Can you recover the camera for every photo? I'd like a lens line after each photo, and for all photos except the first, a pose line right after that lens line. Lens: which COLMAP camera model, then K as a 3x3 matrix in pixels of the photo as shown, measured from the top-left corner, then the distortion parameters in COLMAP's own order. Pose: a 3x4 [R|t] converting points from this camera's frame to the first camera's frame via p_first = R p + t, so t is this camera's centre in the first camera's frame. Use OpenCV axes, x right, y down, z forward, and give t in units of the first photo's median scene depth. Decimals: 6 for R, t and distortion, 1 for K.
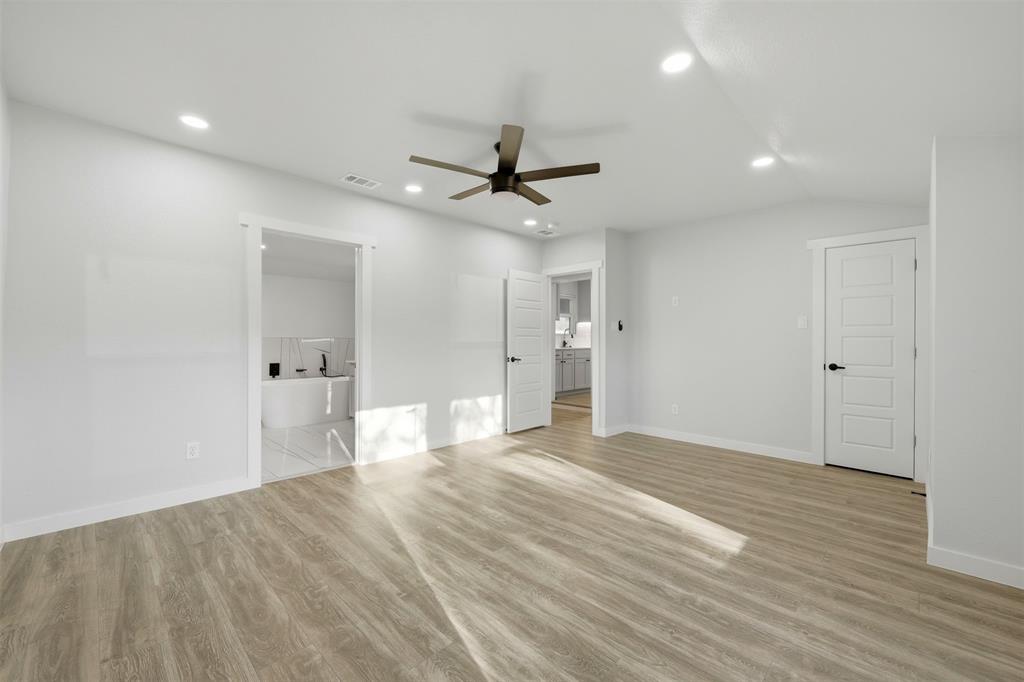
lens RADIAL K [[414.6, 0, 512.1], [0, 414.6, 340.2], [0, 0, 1]] dist [0.002940, 0.000367]
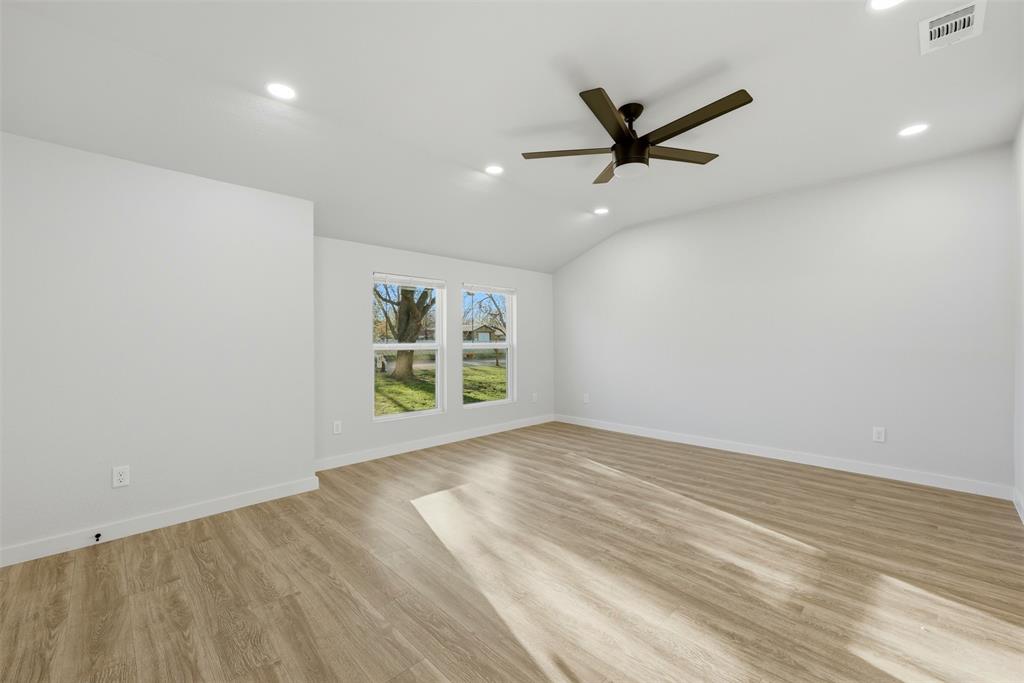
lens RADIAL K [[414.6, 0, 511.9], [0, 414.6, 341.0], [0, 0, 1]] dist [0.002940, 0.000367]
pose [[-0.999834, -0.001592, 0.018163, 0.262588], [-0.001567, 0.999998, 0.001355, 0.005815], [-0.018165, 0.001326, -0.999834, 2.289863]]
